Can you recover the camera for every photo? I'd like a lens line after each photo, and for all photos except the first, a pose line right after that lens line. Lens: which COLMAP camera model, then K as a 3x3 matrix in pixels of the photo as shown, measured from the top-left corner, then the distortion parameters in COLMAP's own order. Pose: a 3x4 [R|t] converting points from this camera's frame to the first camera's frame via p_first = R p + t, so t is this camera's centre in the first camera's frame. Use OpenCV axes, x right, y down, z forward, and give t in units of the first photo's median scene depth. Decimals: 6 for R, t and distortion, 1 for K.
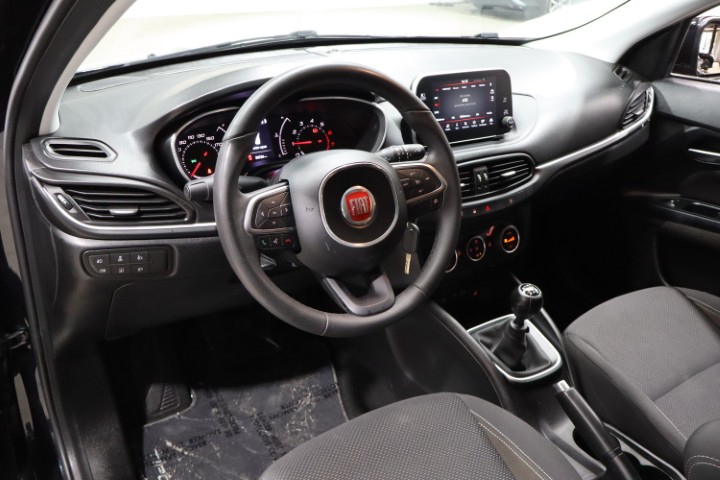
lens RADIAL K [[639.4, 0, 360.0], [0, 639.4, 240.0], [0, 0, 1]] dist [-0.034983, 0.005561]
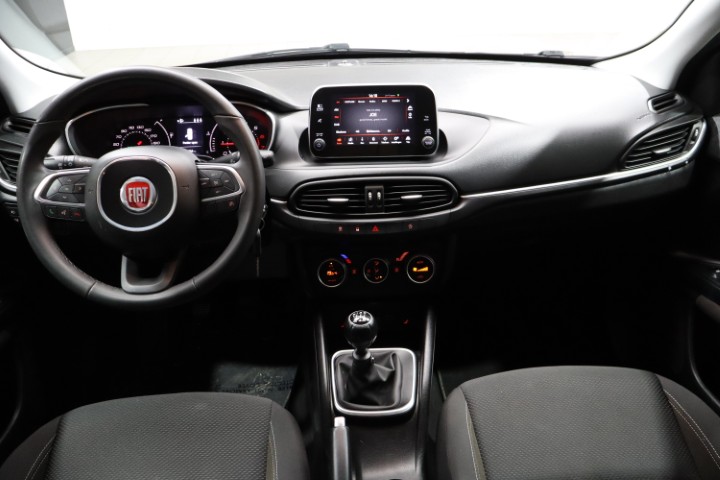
lens RADIAL K [[639.4, 0, 360.0], [0, 639.4, 240.0], [0, 0, 1]] dist [-0.034983, 0.005561]
pose [[0.861765, 0.164744, -0.479812, 0.640278], [-0.177526, 0.983933, 0.018990, -0.047540], [0.475231, 0.068815, 0.877166, 0.155499]]
